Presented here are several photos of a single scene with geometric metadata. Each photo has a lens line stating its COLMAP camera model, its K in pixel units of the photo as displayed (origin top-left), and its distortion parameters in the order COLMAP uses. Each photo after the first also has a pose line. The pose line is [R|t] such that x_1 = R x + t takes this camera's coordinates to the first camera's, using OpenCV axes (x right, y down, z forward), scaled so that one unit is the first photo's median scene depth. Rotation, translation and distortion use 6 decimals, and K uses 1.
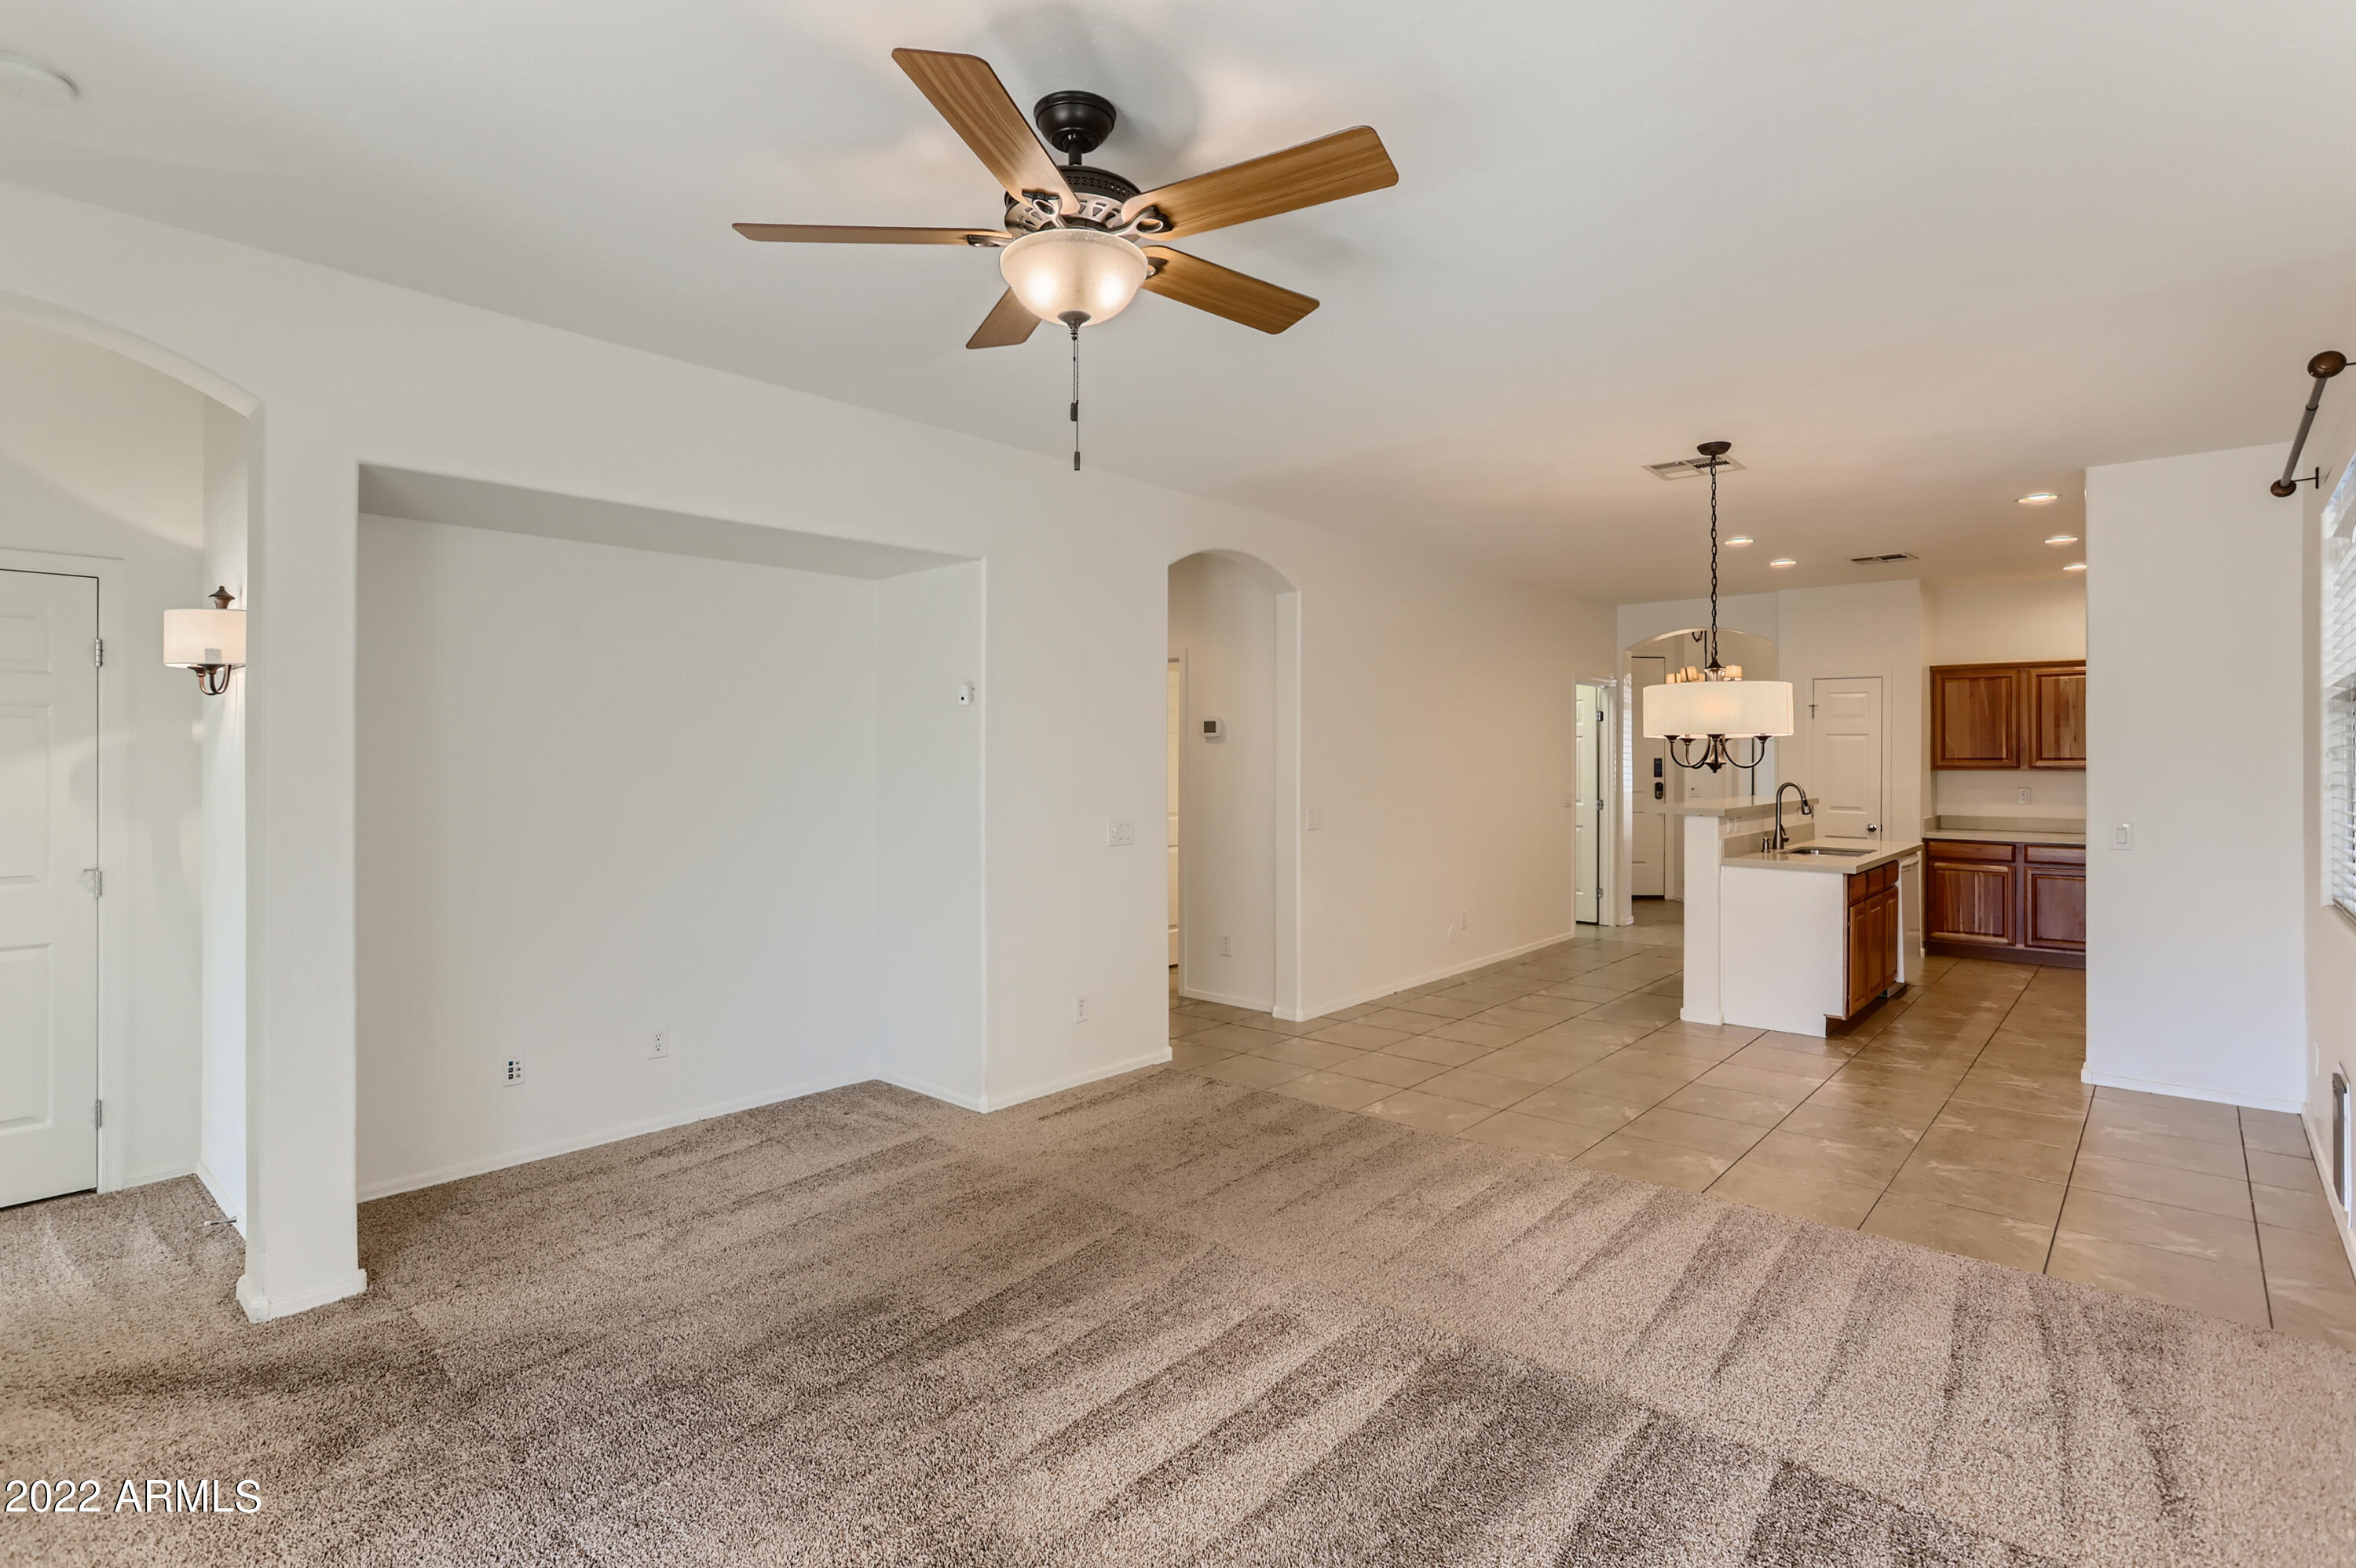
lens RADIAL K [[1149.4, 0, 1181.0], [0, 1149.4, 755.5], [0, 0, 1]] dist [-0.033427, 0.019733]
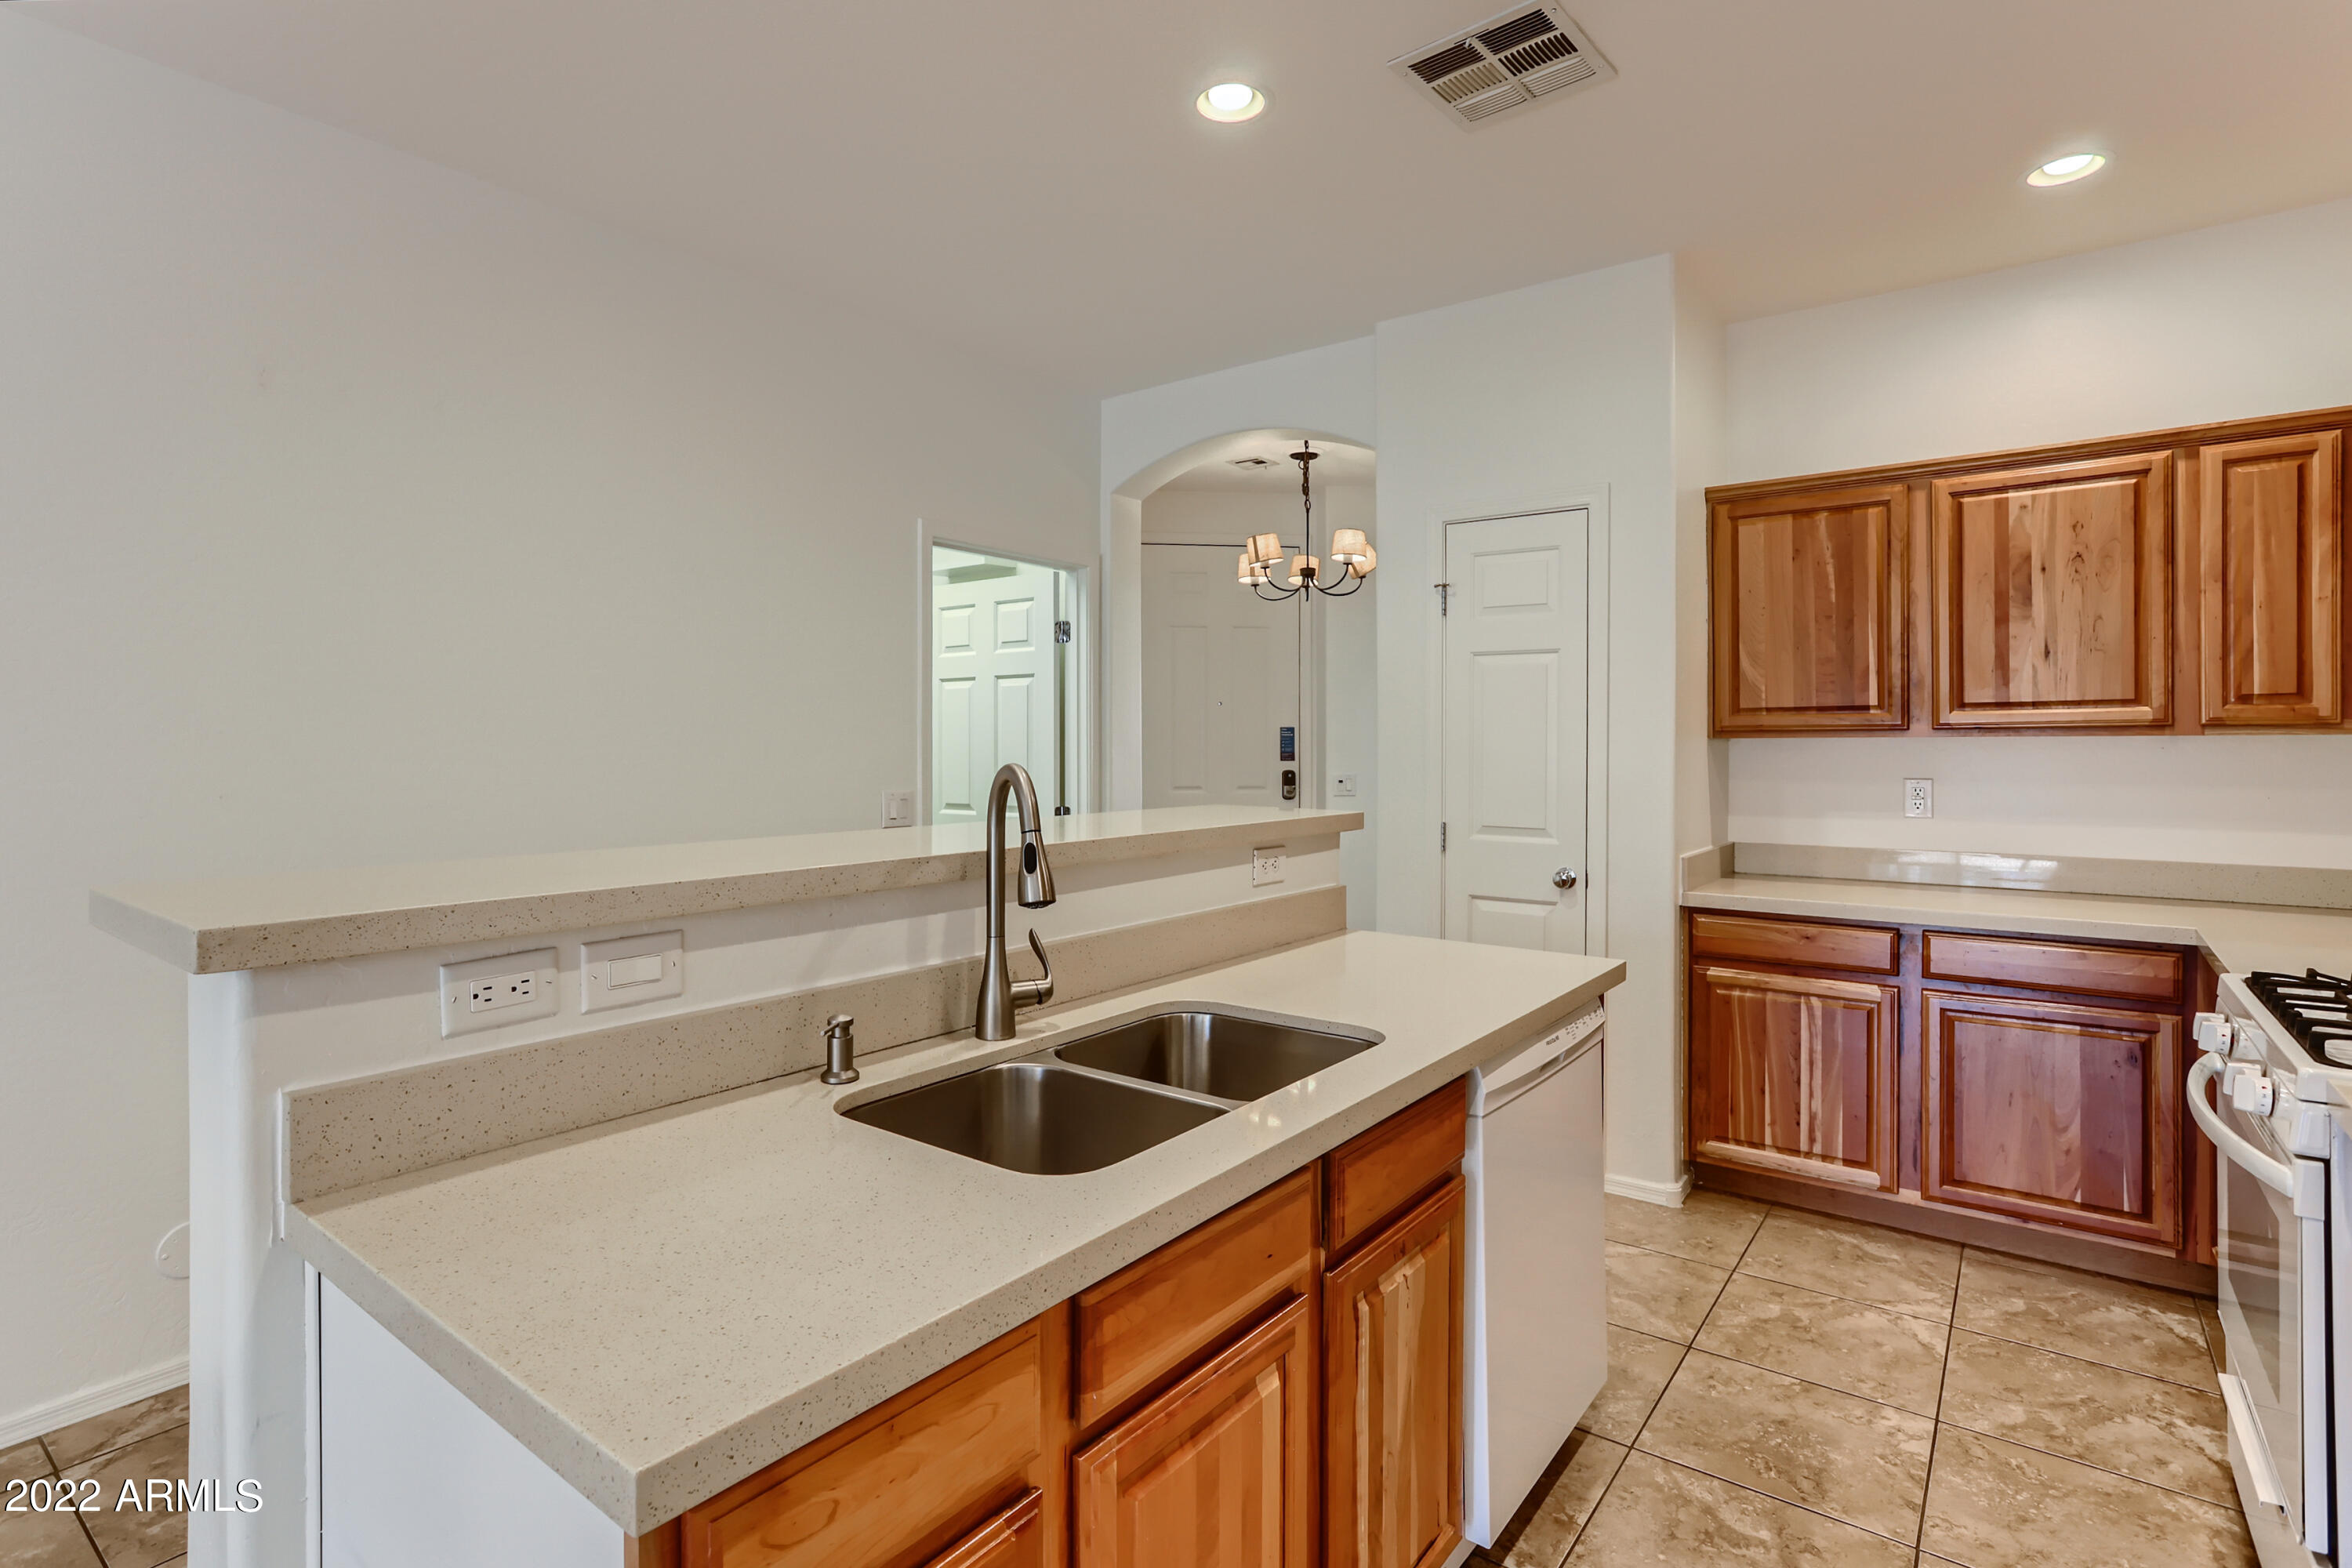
lens RADIAL K [[1147.6, 0, 1190.4], [0, 1147.6, 756.7], [0, 0, 1]] dist [-0.033427, 0.019733]
pose [[0.996692, -0.004195, 0.081166, 0.468401], [0.003341, 0.999938, 0.010652, 0.015915], [-0.081206, -0.010345, 0.996644, 0.642200]]
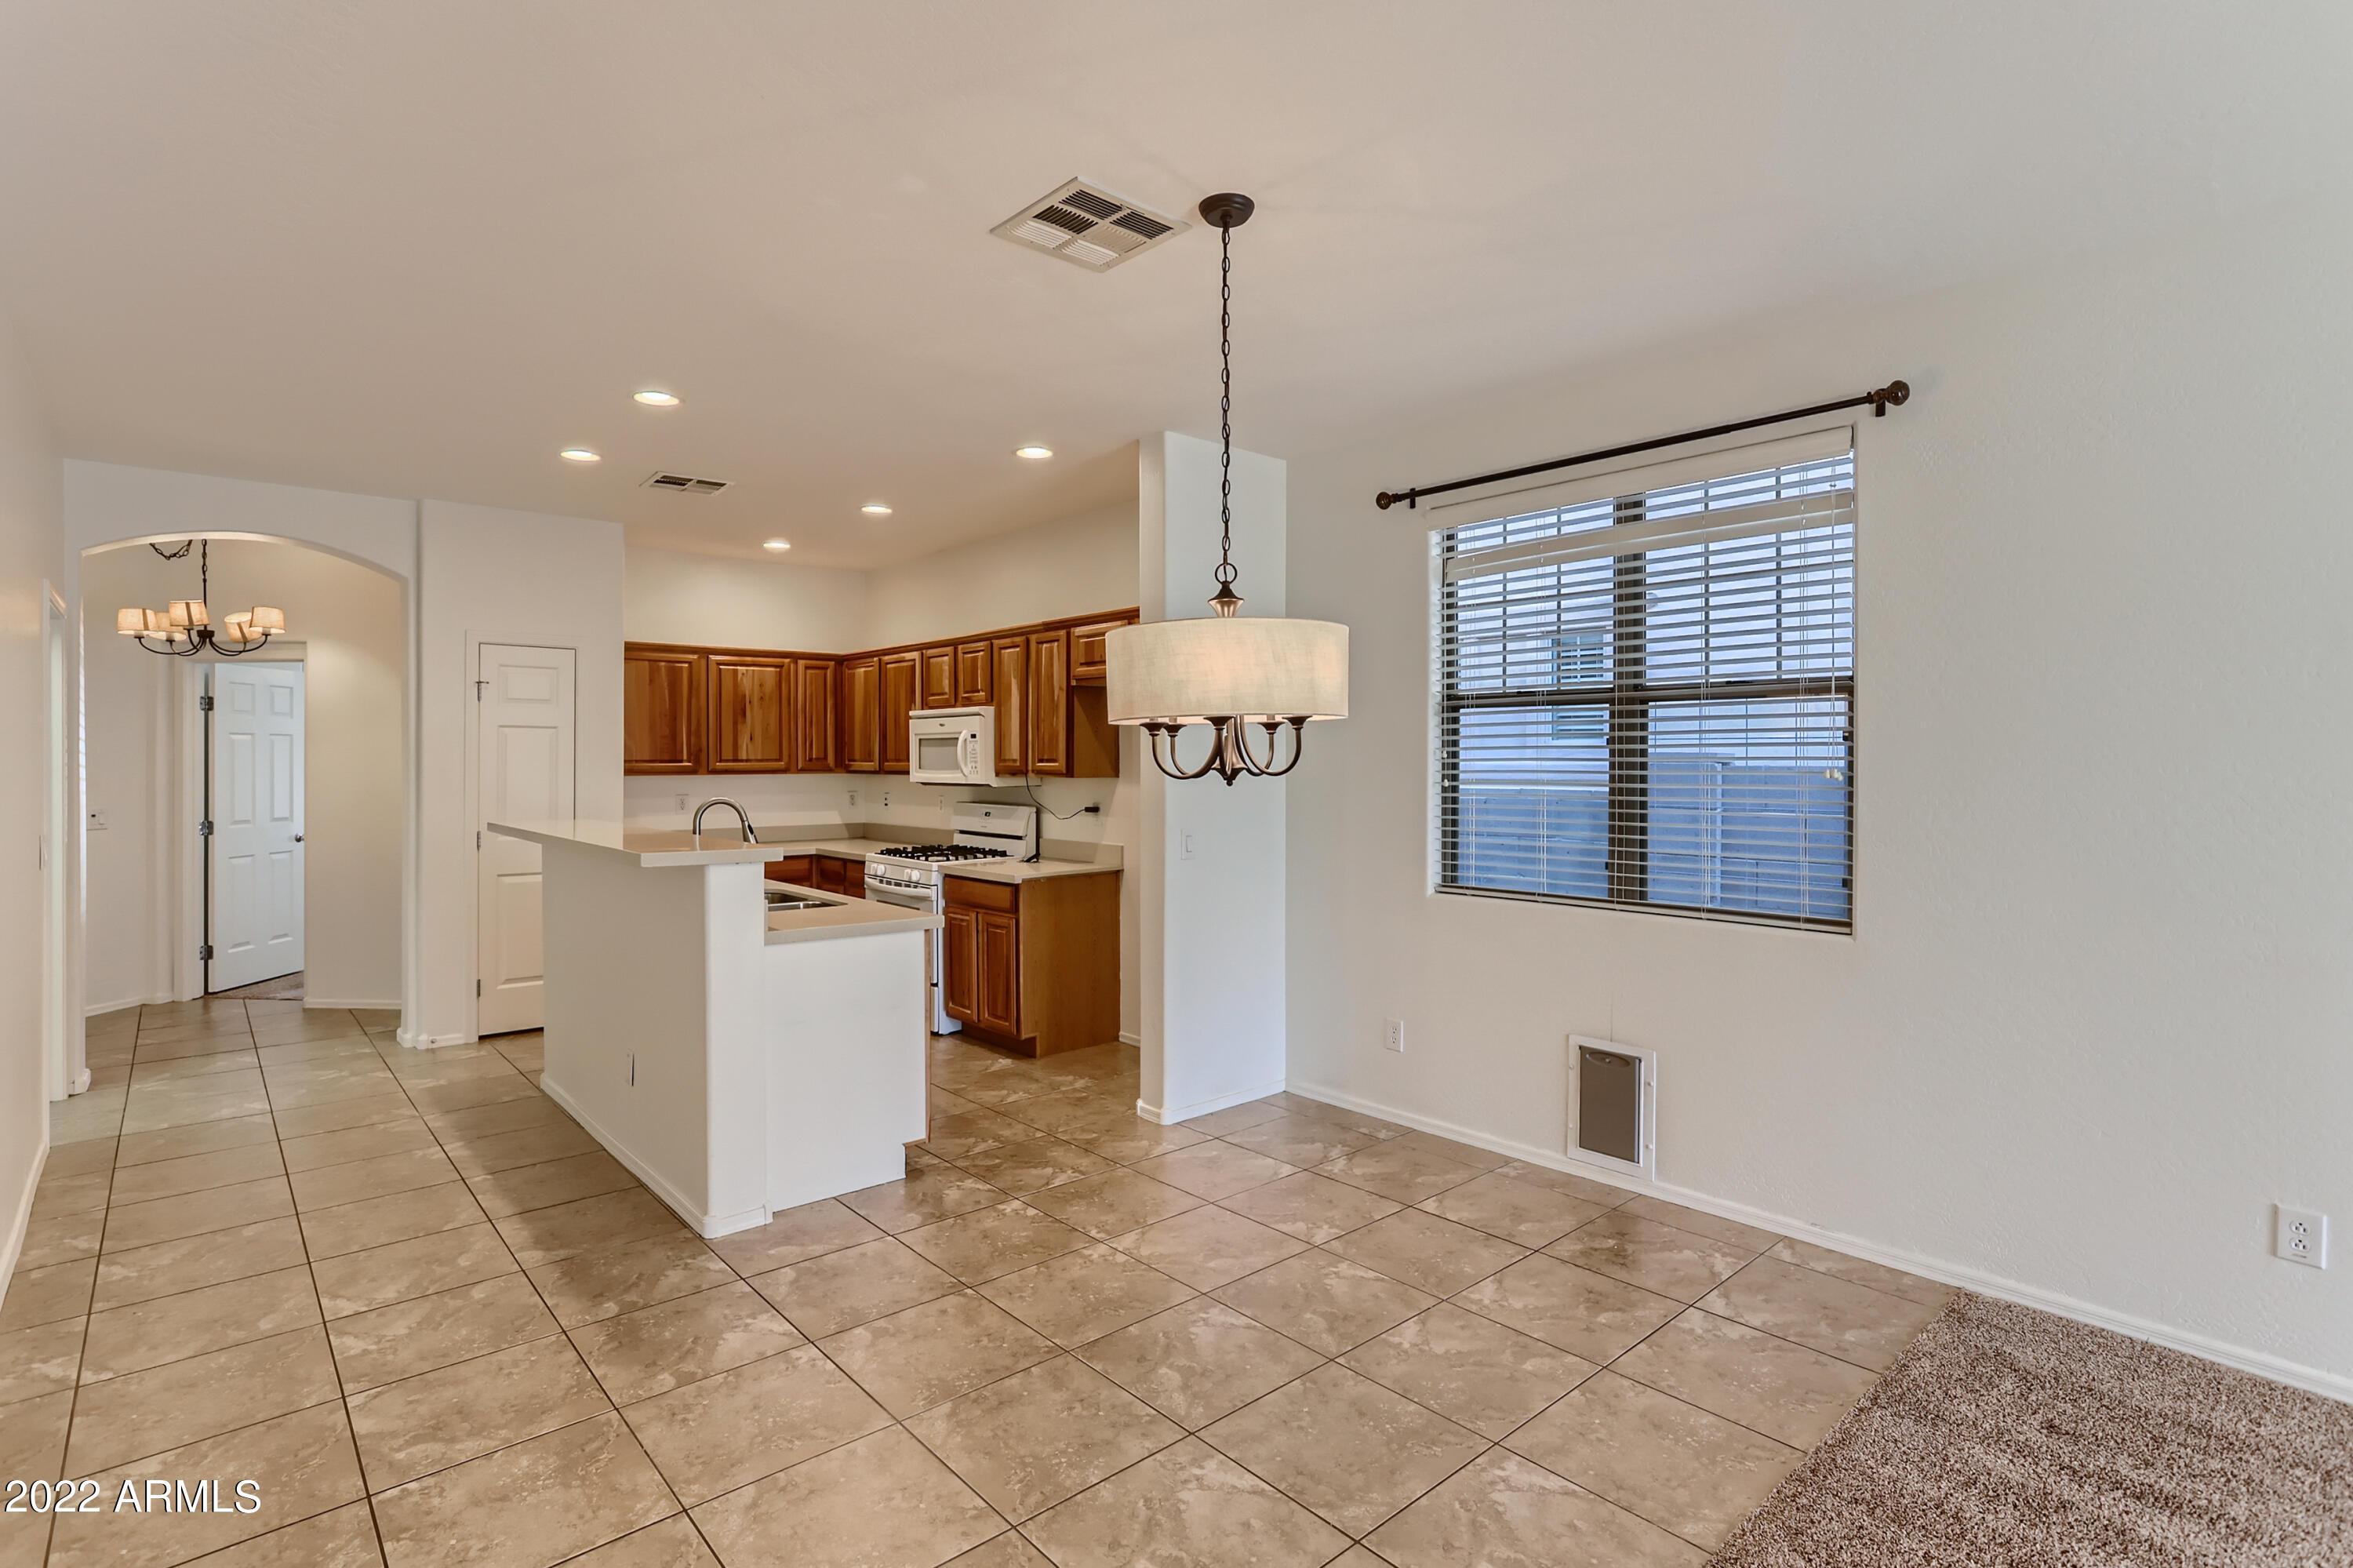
lens RADIAL K [[1148.1, 0, 1170.0], [0, 1148.1, 757.0], [0, 0, 1]] dist [-0.033427, 0.019733]
pose [[0.134094, 0.000909, 0.990968, -0.057448], [0.000470, 0.999999, -0.000981, 0.001071], [-0.990969, 0.000598, 0.134093, 0.557491]]
